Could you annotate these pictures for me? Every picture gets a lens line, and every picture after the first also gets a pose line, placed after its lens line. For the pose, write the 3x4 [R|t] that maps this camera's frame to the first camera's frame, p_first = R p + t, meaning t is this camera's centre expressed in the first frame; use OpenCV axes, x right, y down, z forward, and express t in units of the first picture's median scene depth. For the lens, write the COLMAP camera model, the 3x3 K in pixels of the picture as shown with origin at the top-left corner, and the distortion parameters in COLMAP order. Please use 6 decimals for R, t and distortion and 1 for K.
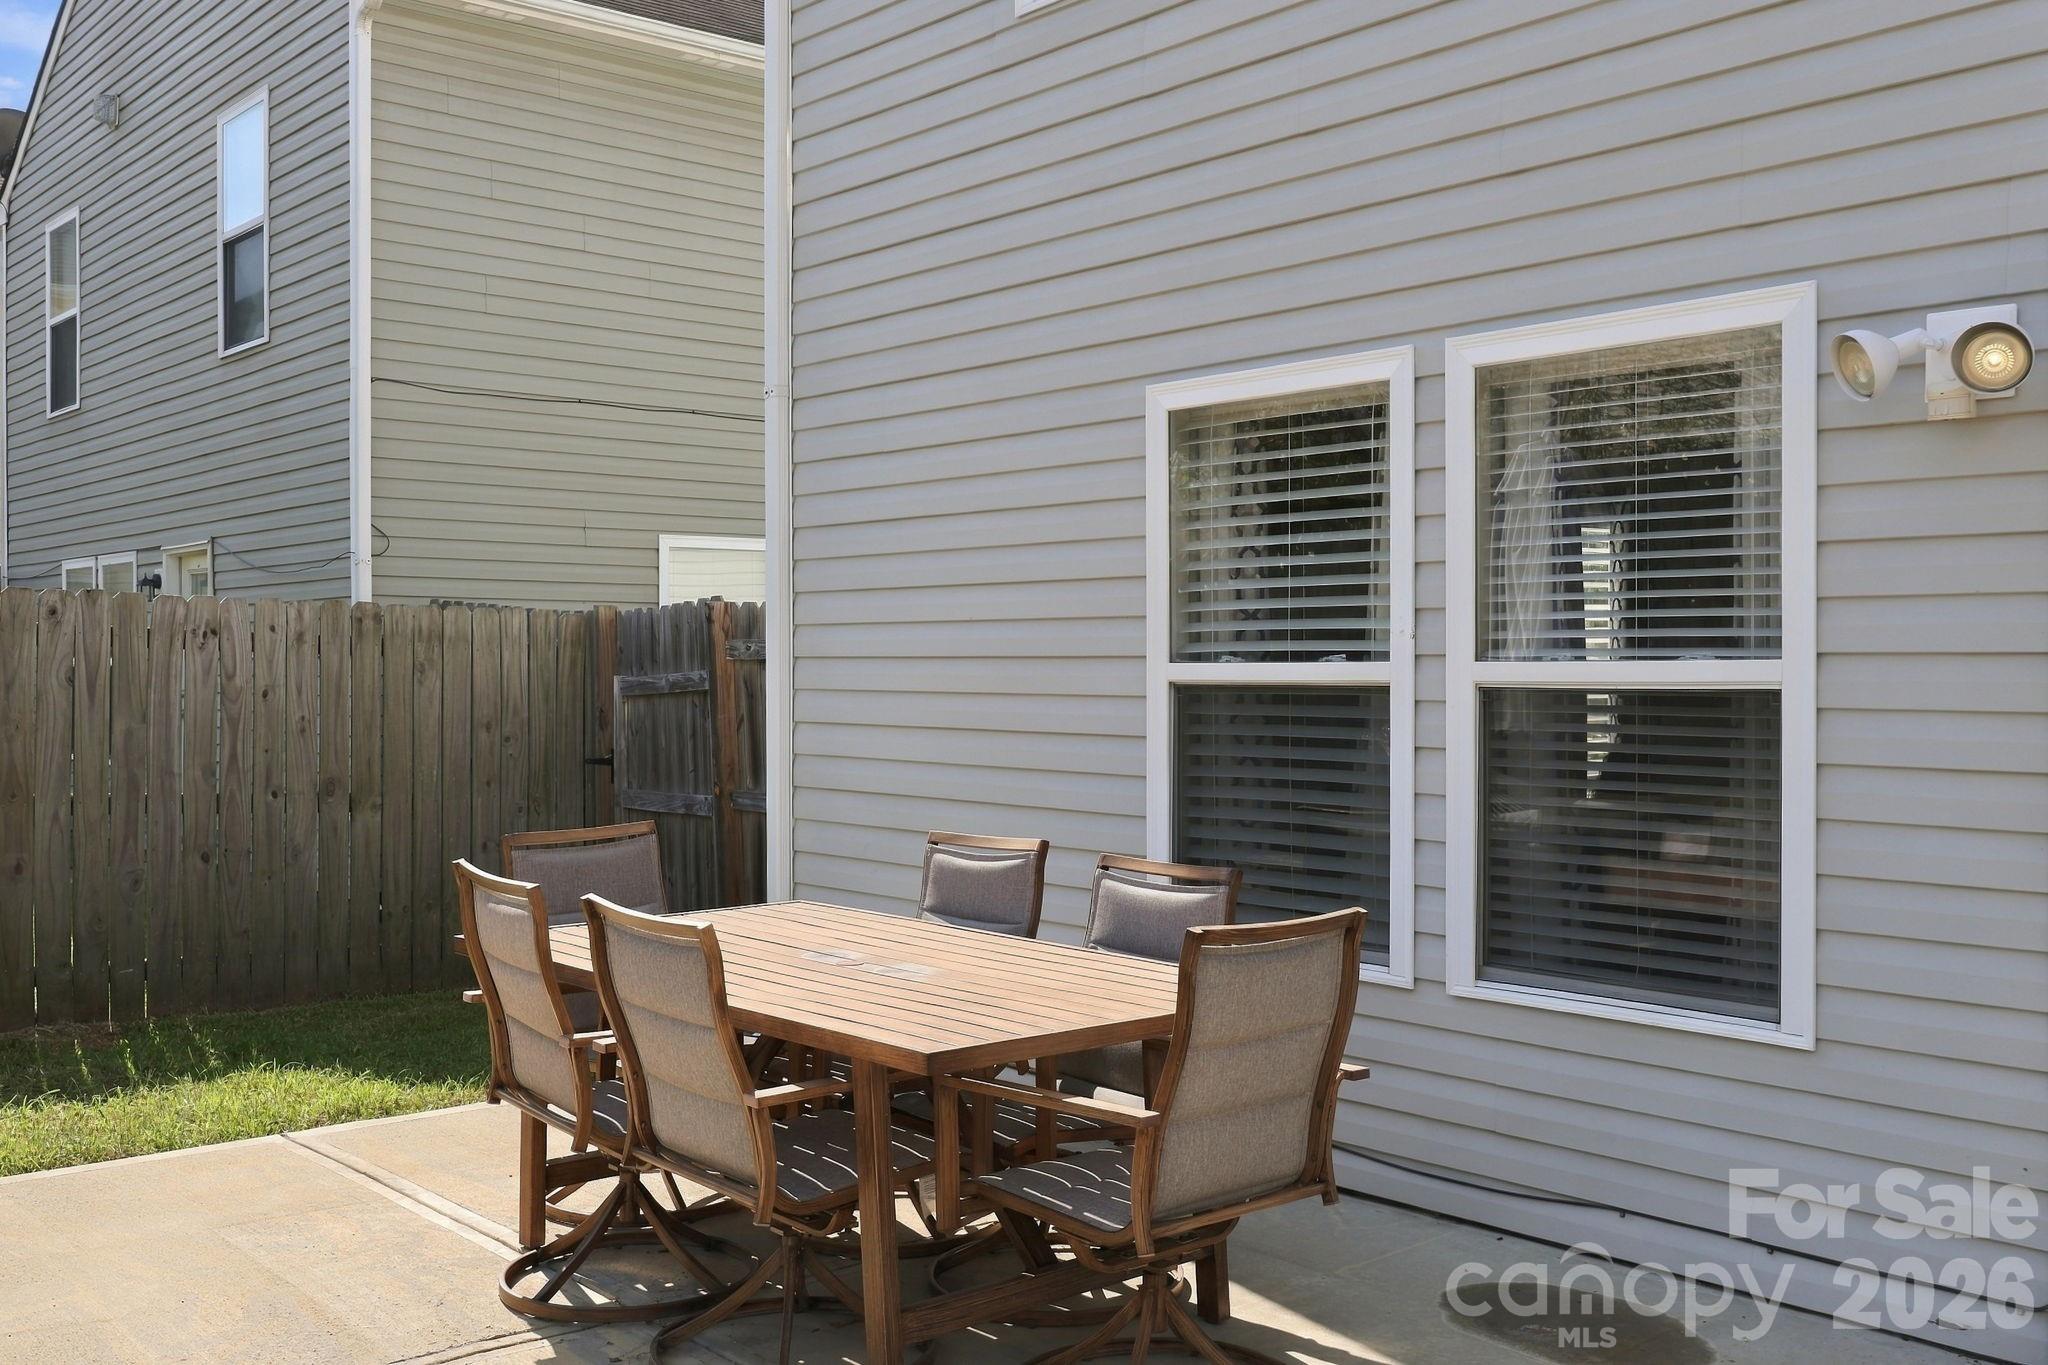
lens RADIAL K [[1951.1, 0, 1024.0], [0, 1951.1, 682.5], [0, 0, 1]] dist [0.000862, -0.001999]
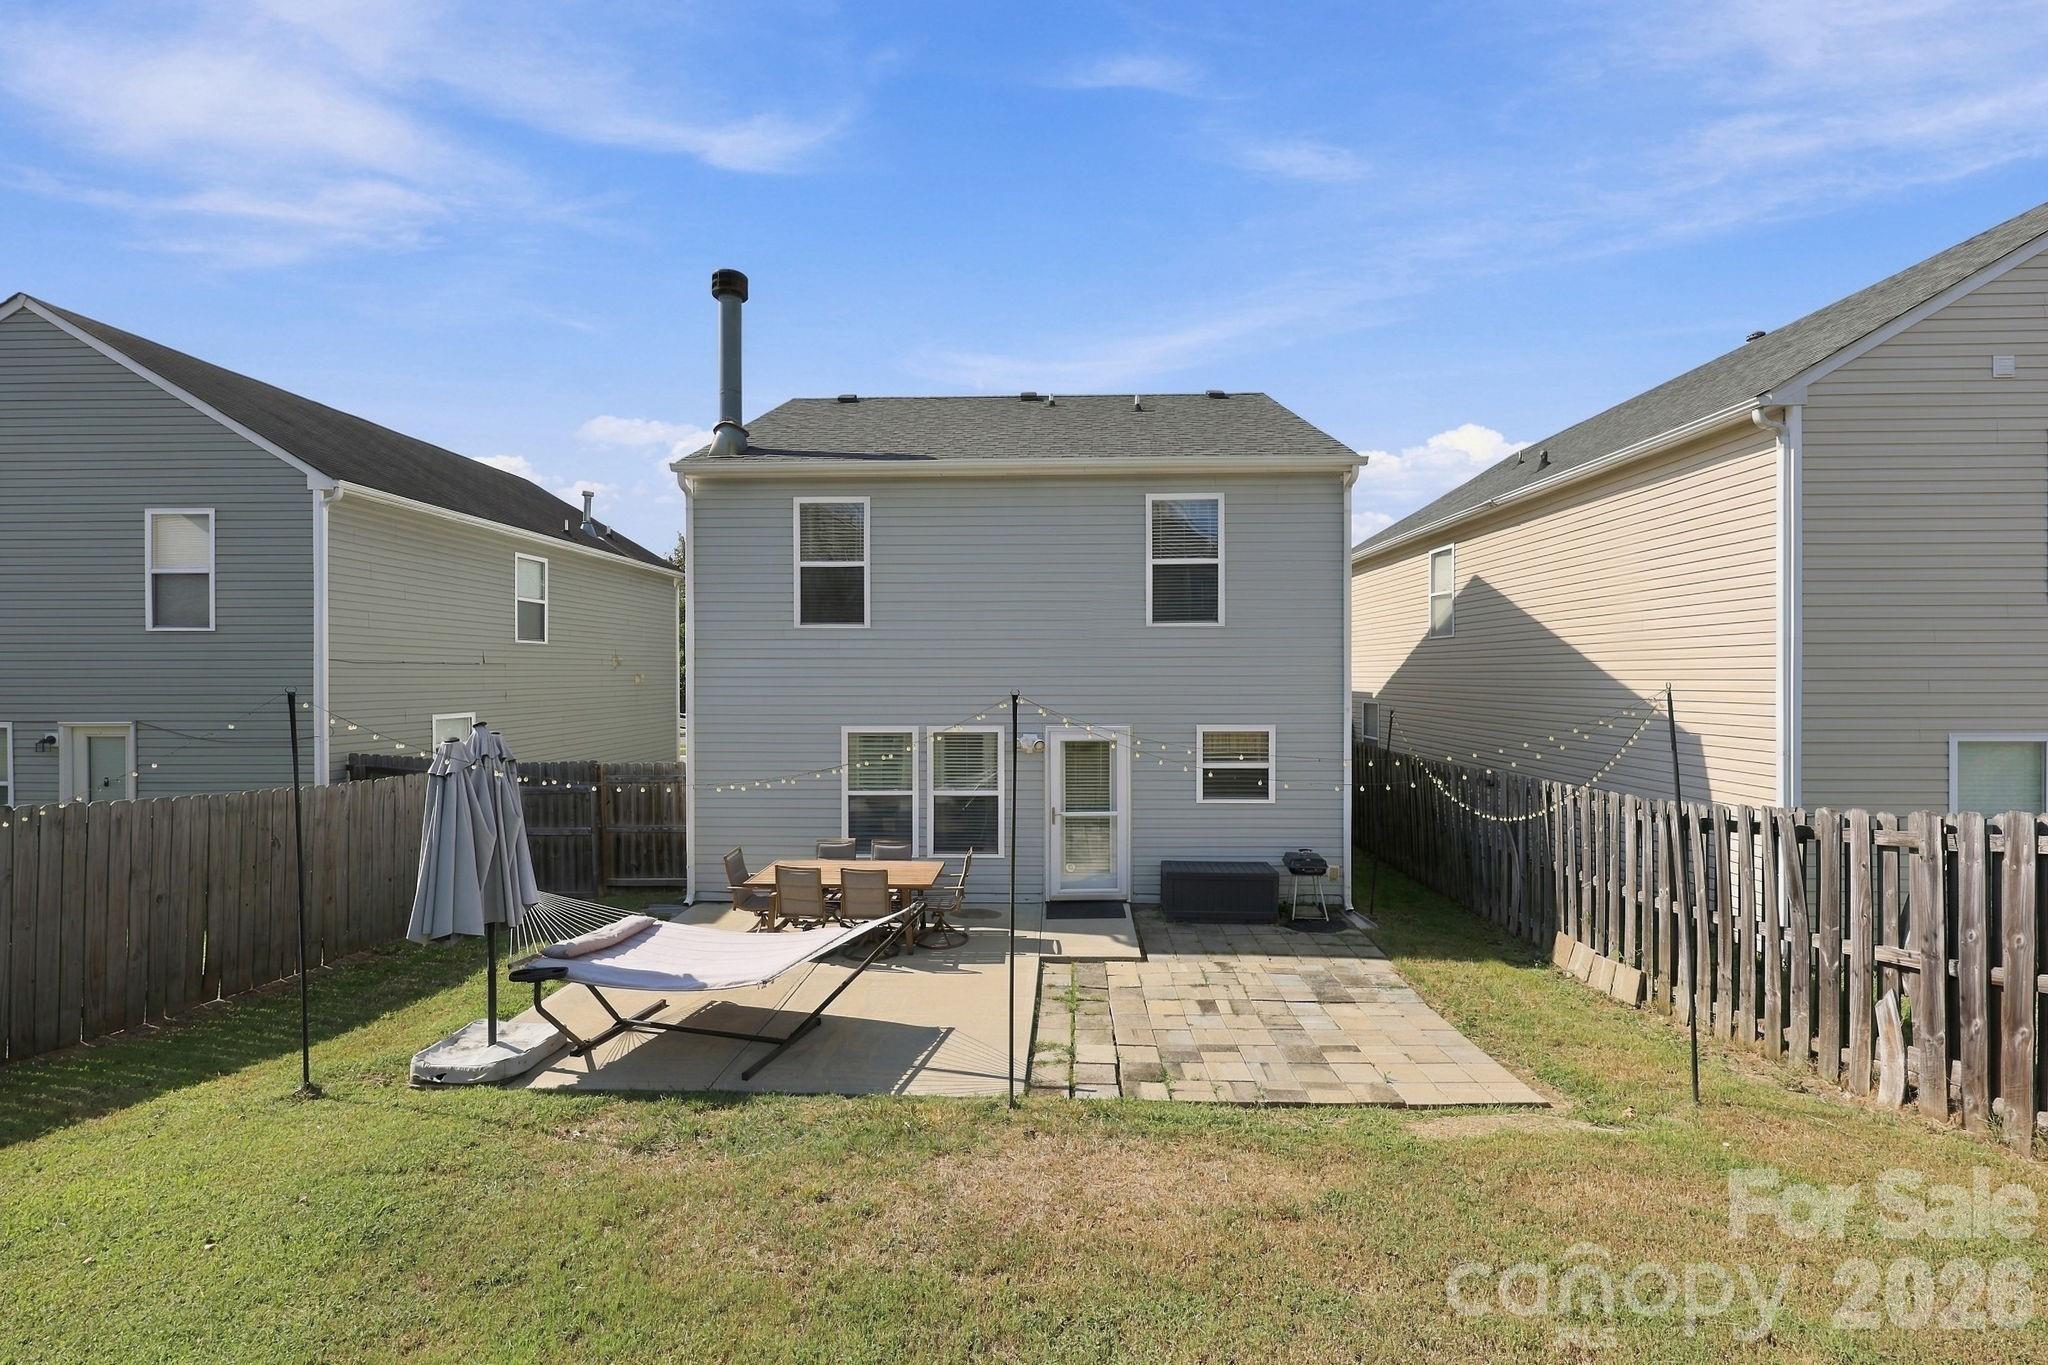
lens RADIAL K [[835.5, 0, 1028.5], [0, 835.5, 681.7], [0, 0, 1]] dist [0.002757, 0.000253]
pose [[0.673842, -0.007464, 0.738838, -1.109744], [0.009505, 0.999954, 0.001433, -0.271498], [-0.738814, 0.006057, 0.673882, -0.588860]]
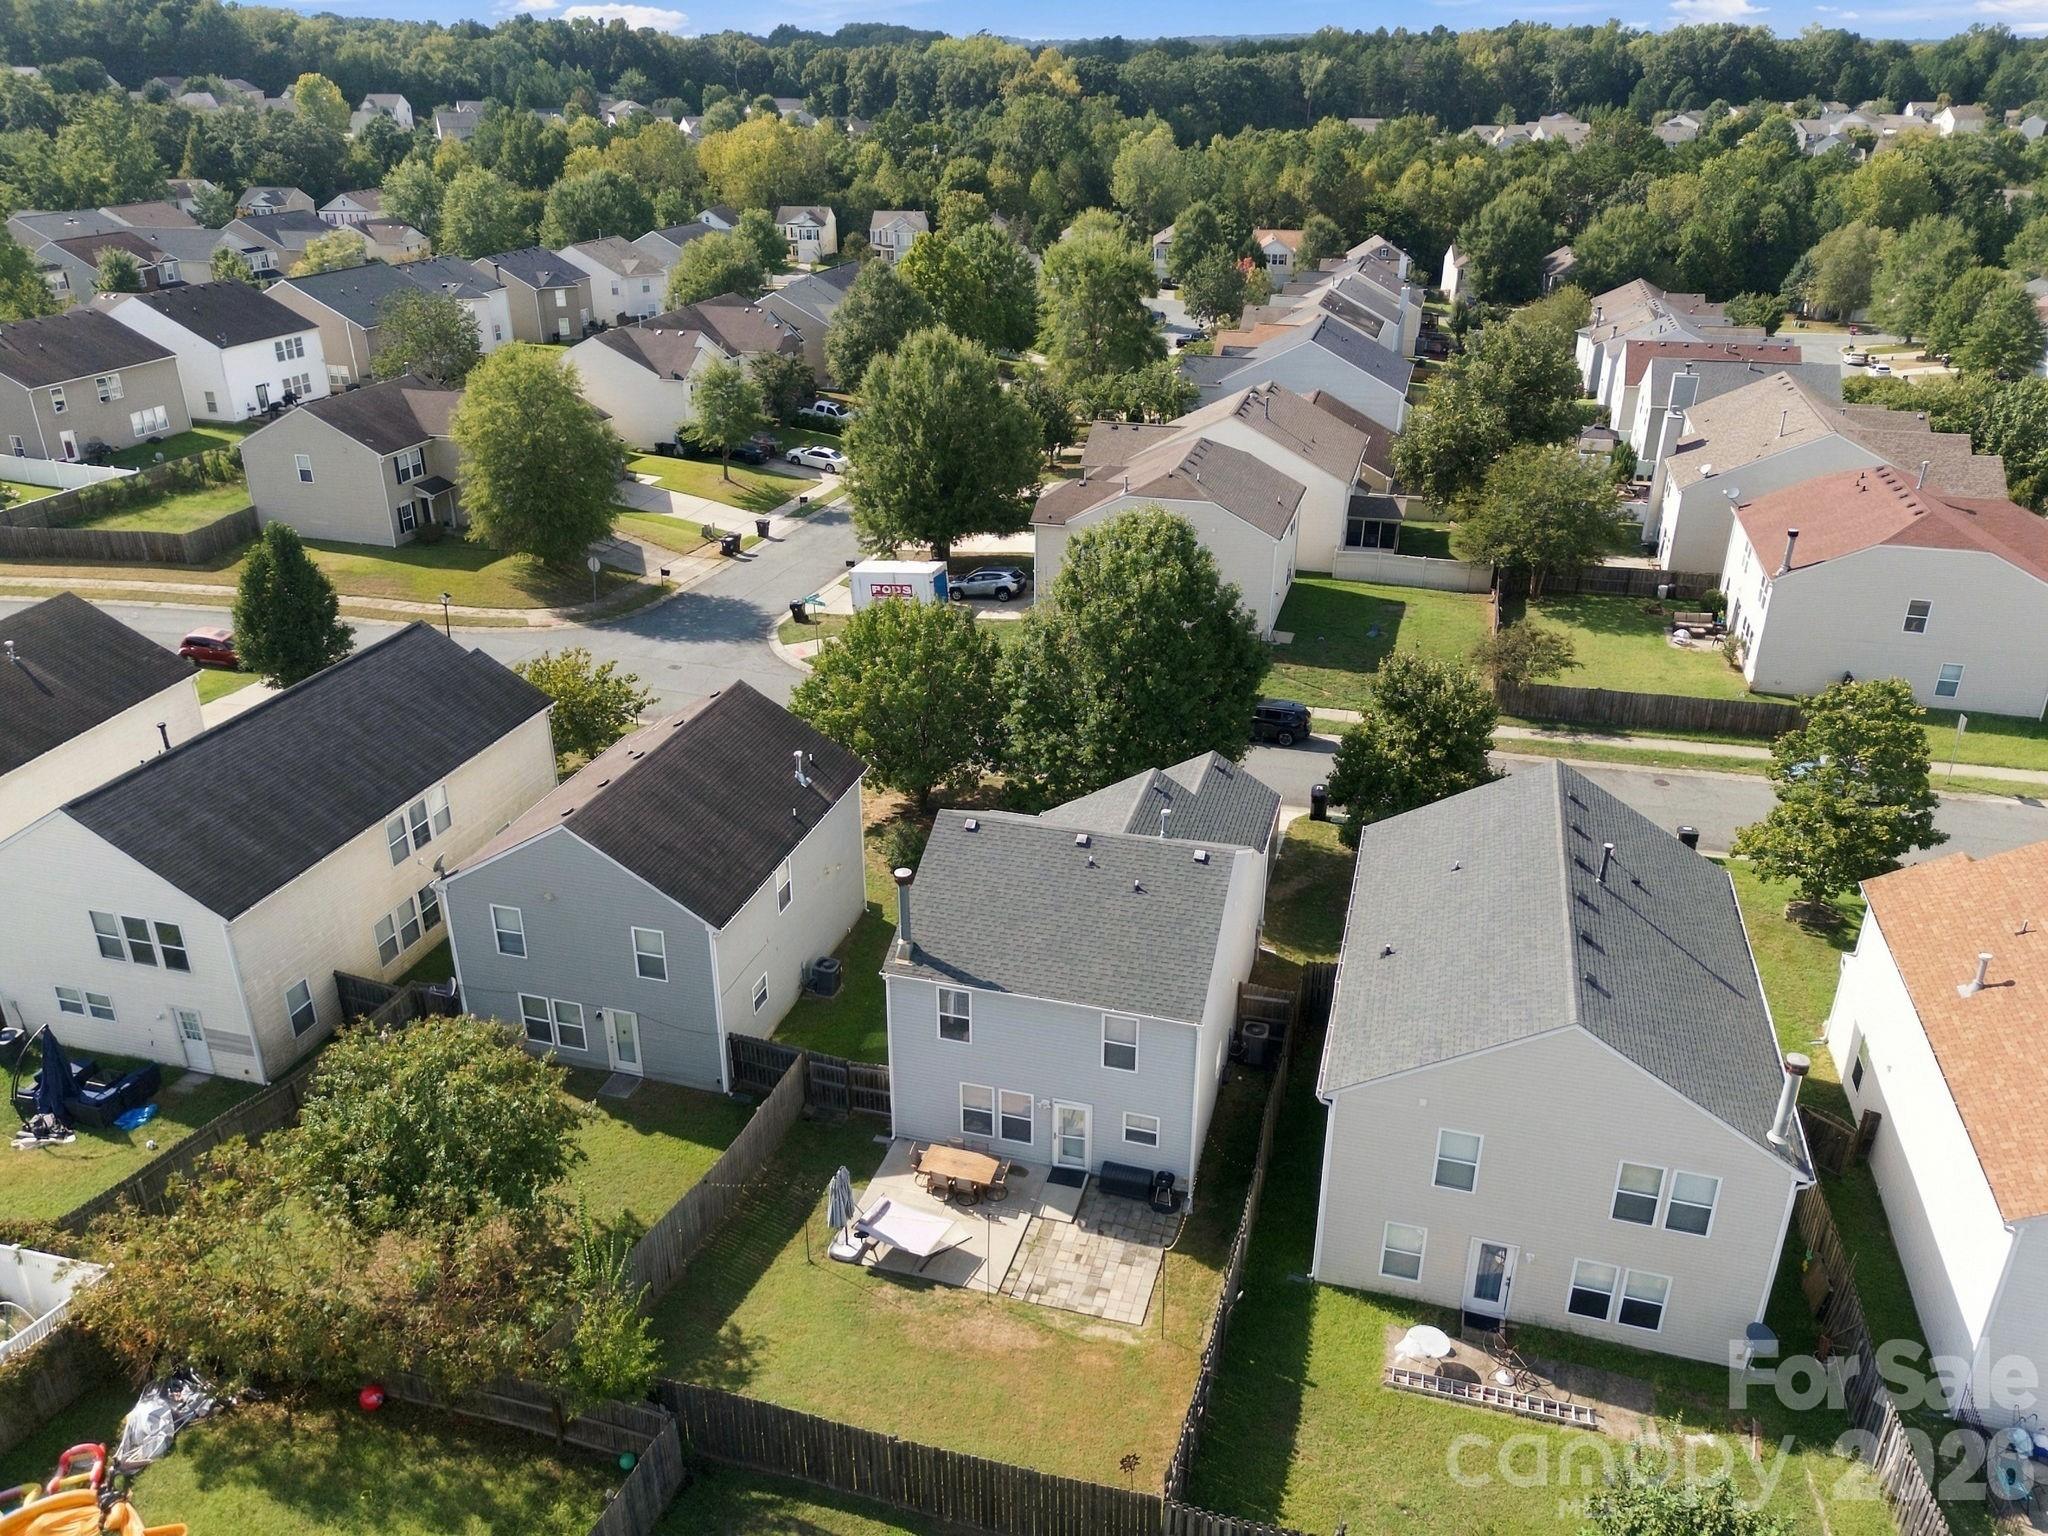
lens RADIAL K [[1502.6, 0, 1030.5], [0, 1502.6, 768.6], [0, 0, 1]] dist [0.069506, -0.069318]
pose [[0.834667, -0.235199, 0.498009, -3.081753], [0.003924, 0.906745, 0.421661, -4.858905], [-0.550741, -0.349992, 0.757753, -4.363932]]
